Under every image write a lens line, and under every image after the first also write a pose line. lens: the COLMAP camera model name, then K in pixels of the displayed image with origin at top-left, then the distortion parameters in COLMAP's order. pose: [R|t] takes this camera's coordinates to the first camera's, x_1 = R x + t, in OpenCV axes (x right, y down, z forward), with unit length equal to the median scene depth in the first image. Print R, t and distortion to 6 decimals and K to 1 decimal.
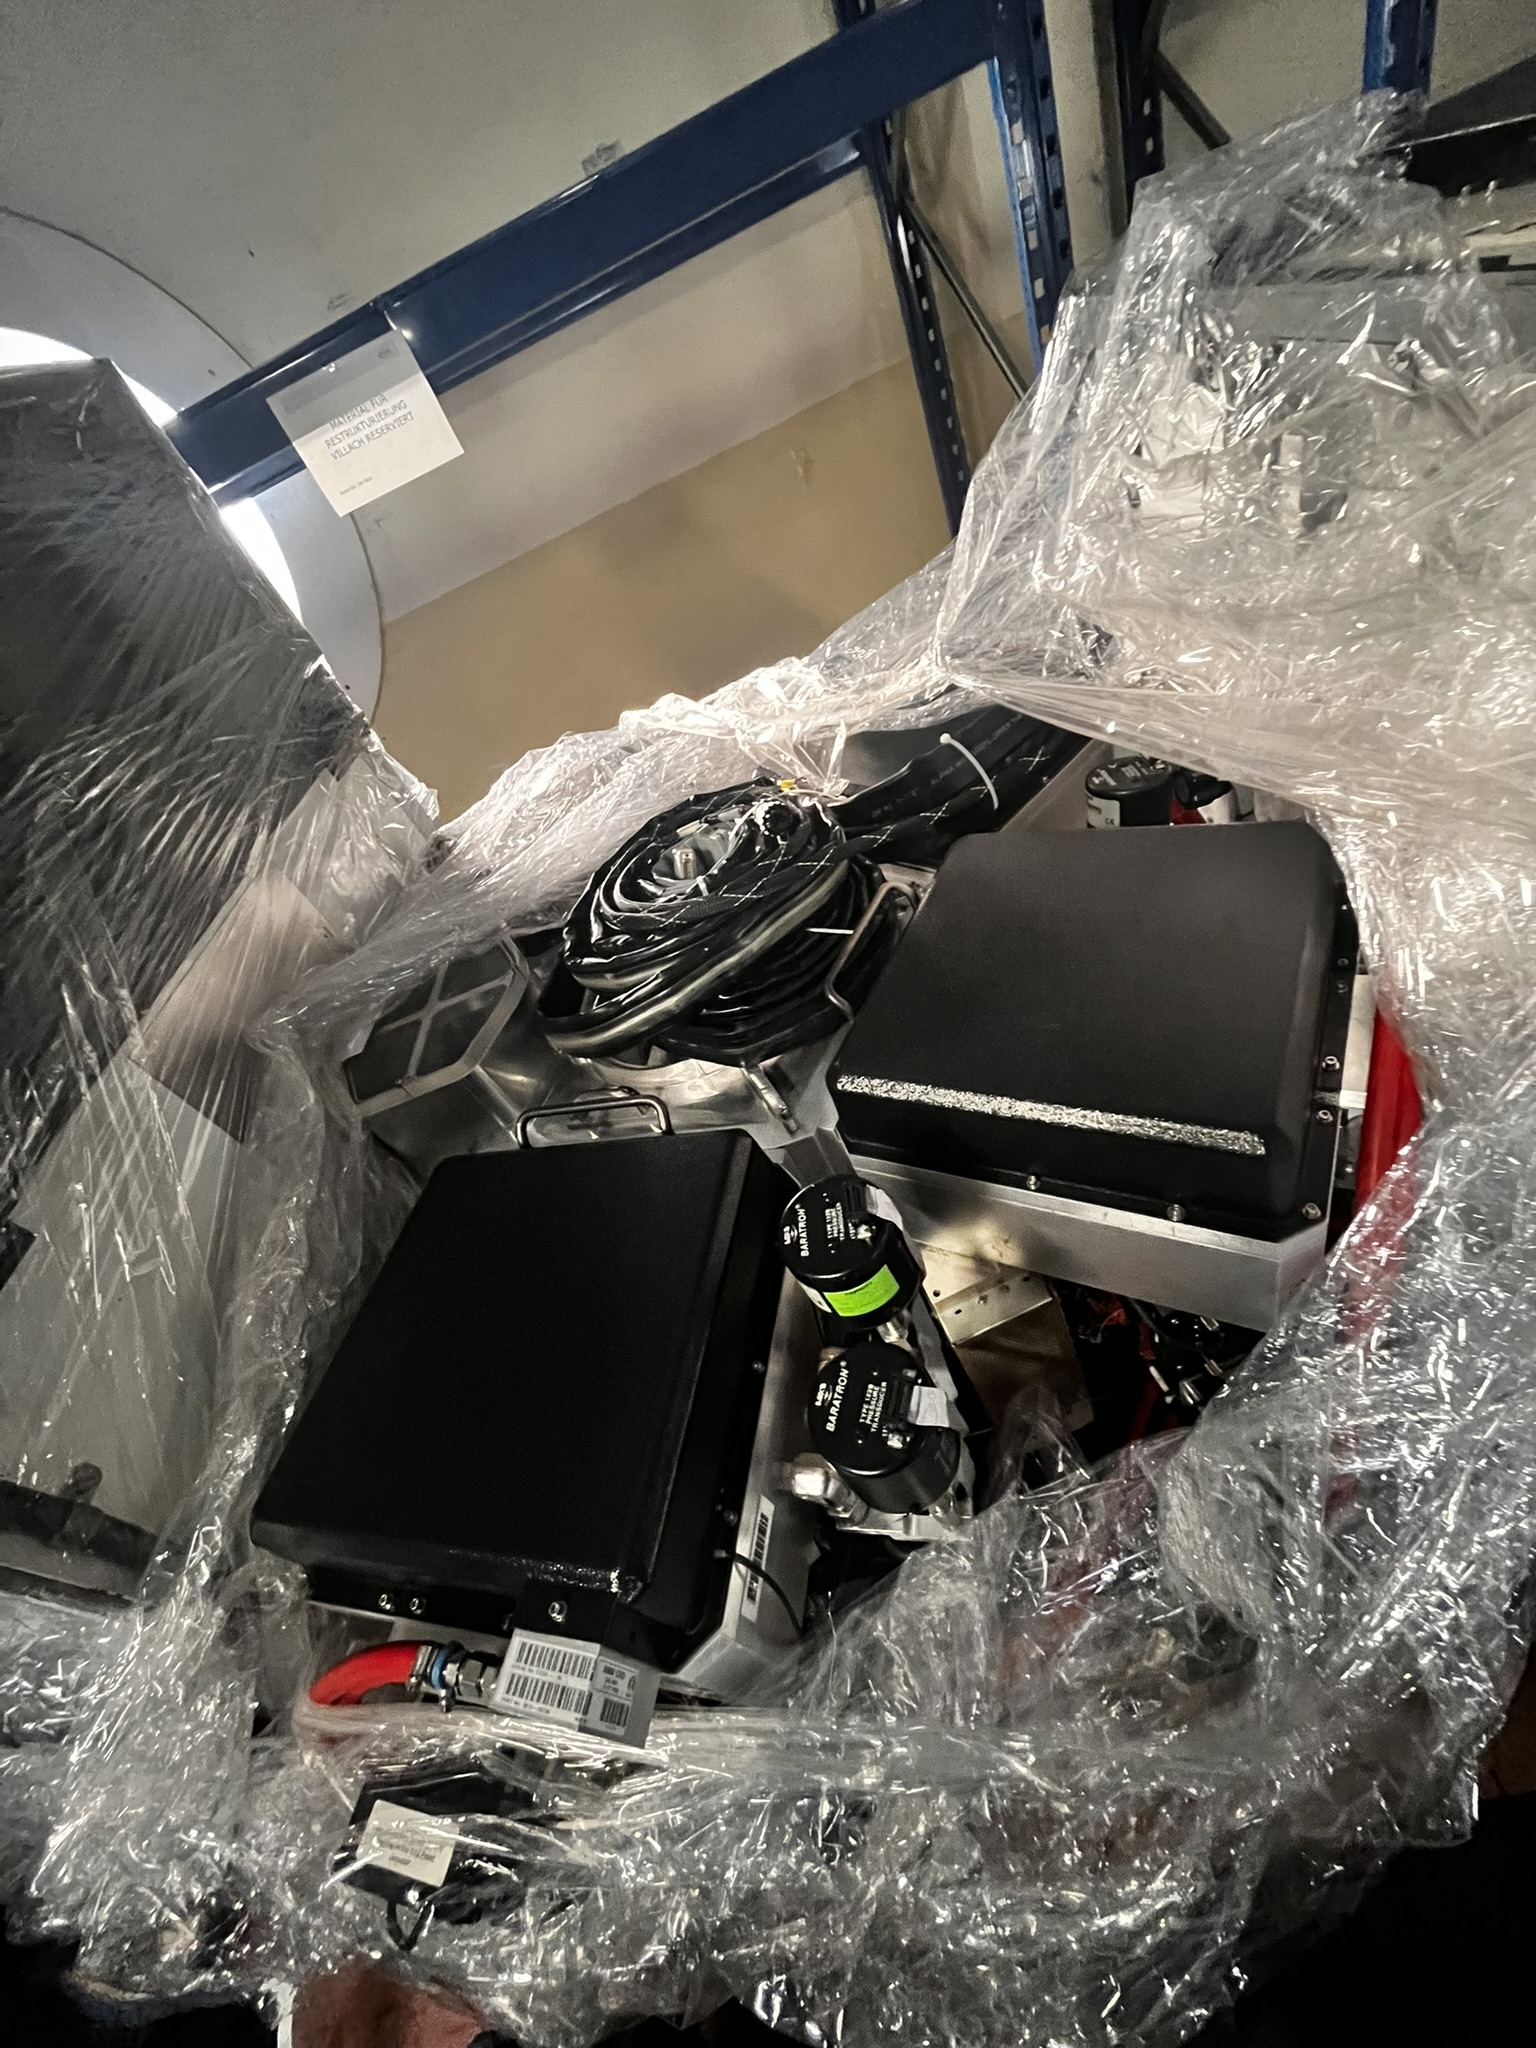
lens RADIAL K [[826.5, 0, 759.6], [0, 826.5, 1030.4], [0, 0, 1]] dist [-0.002863, -0.000507]
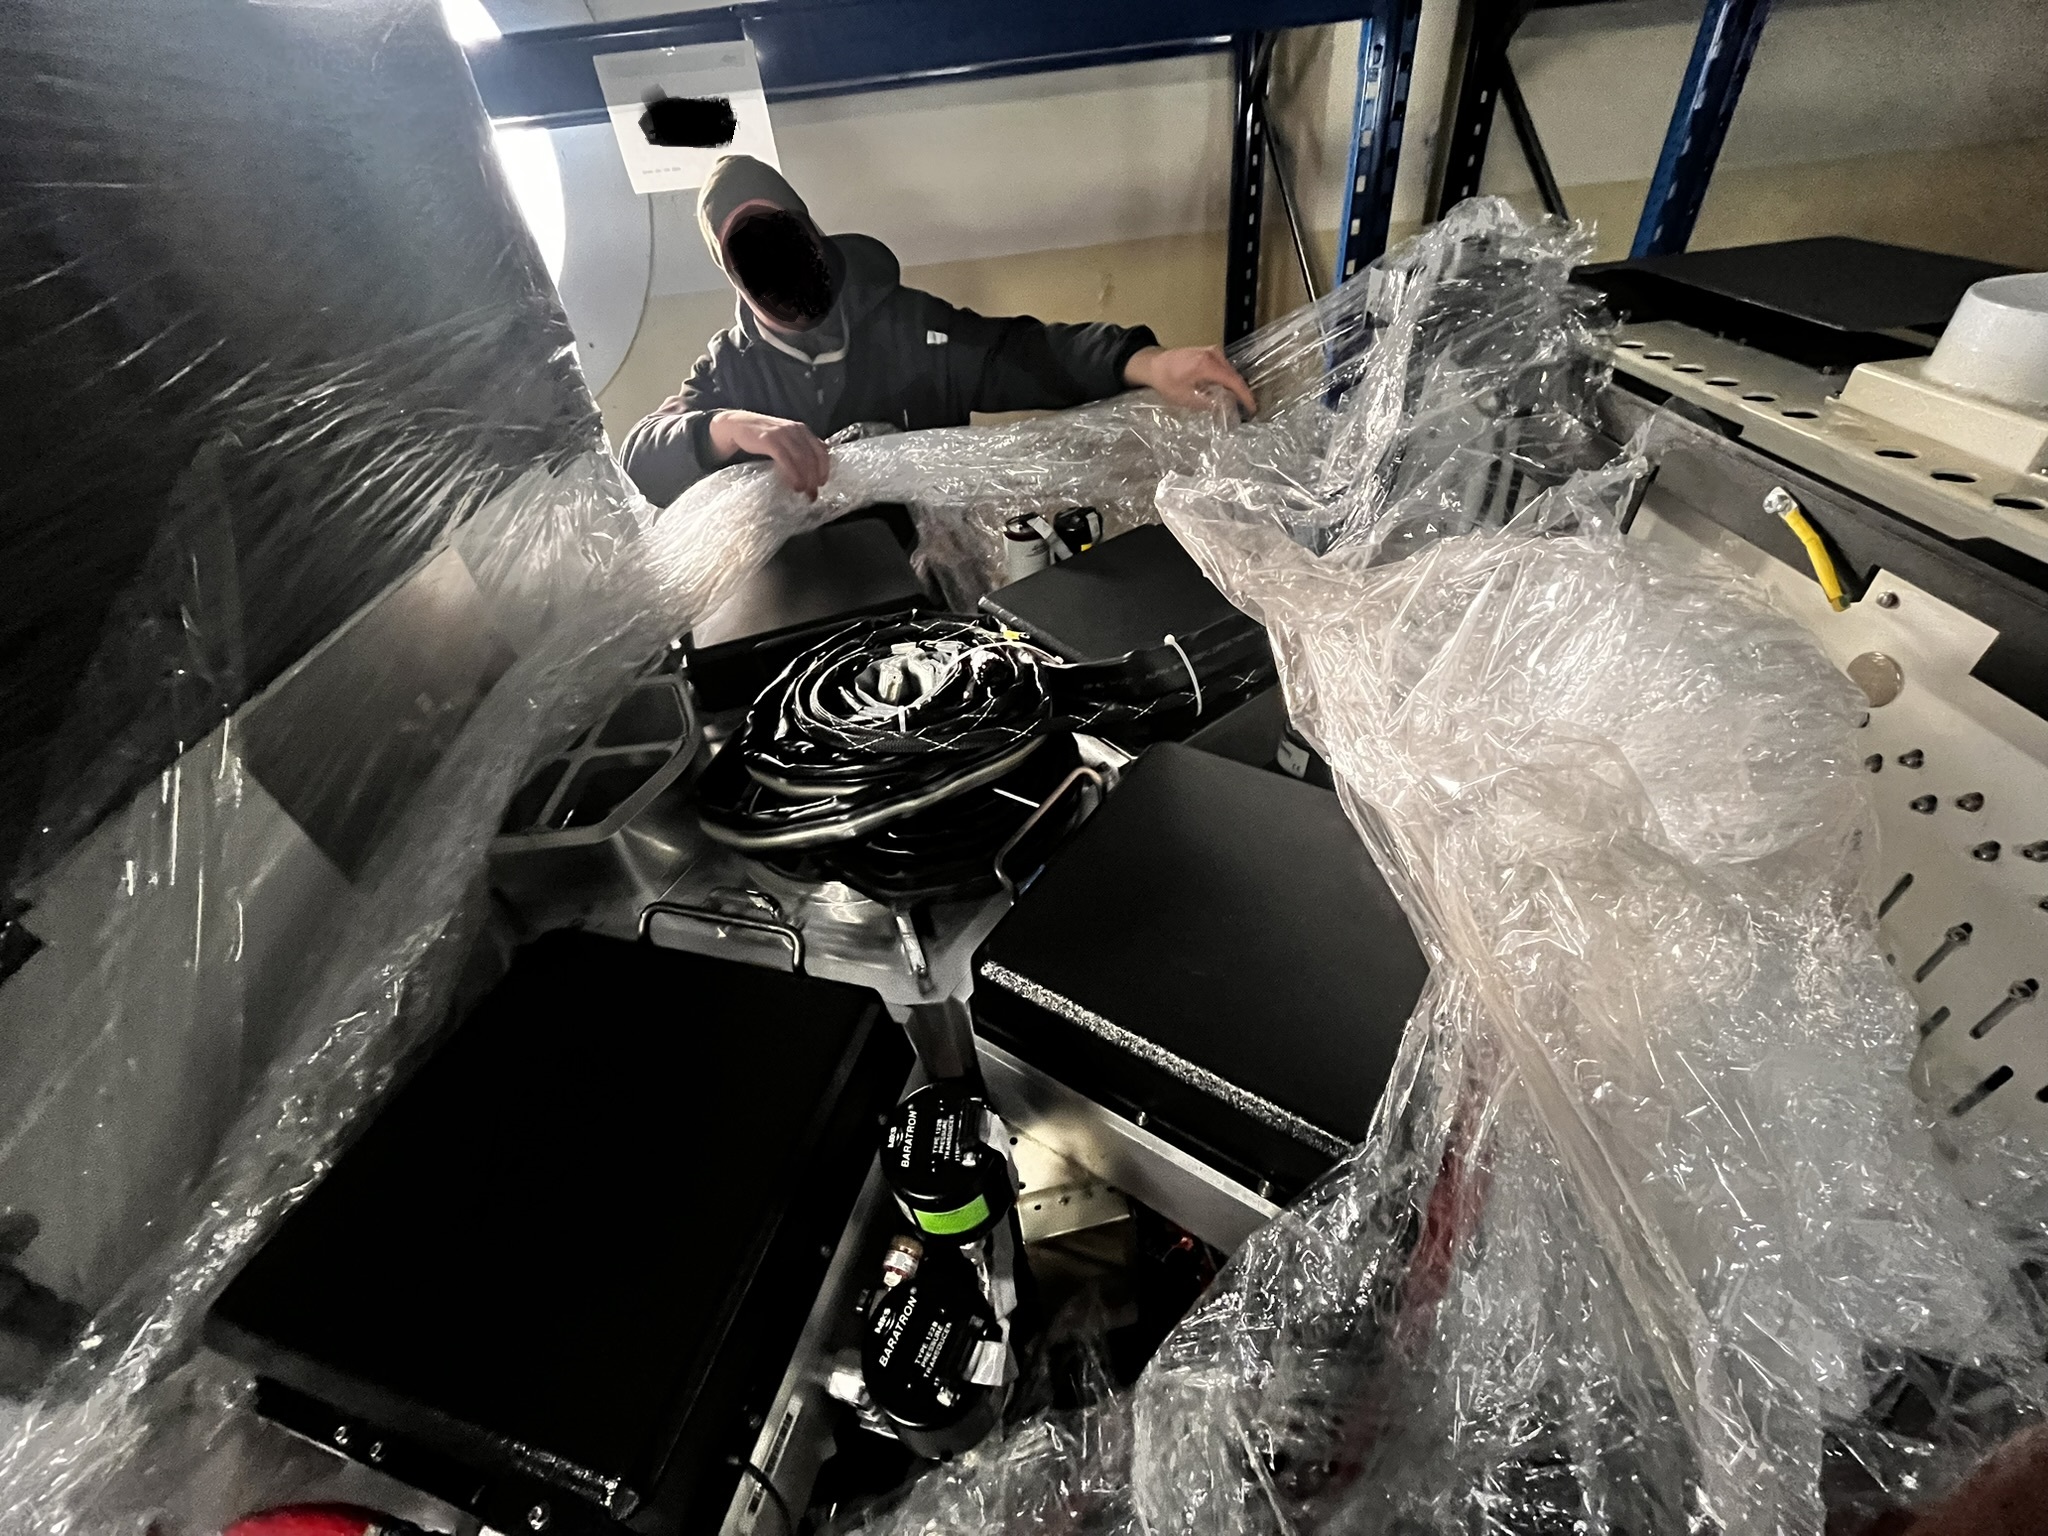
lens RADIAL K [[829.8, 0, 1024.0], [0, 829.8, 768.0], [0, 0, 1]] dist [0.000000, -0.000988]
pose [[0.957071, 0.264613, 0.118298, -0.032431], [-0.259730, 0.964101, -0.055231, -0.104589], [-0.128666, 0.022134, 0.991441, 0.000310]]
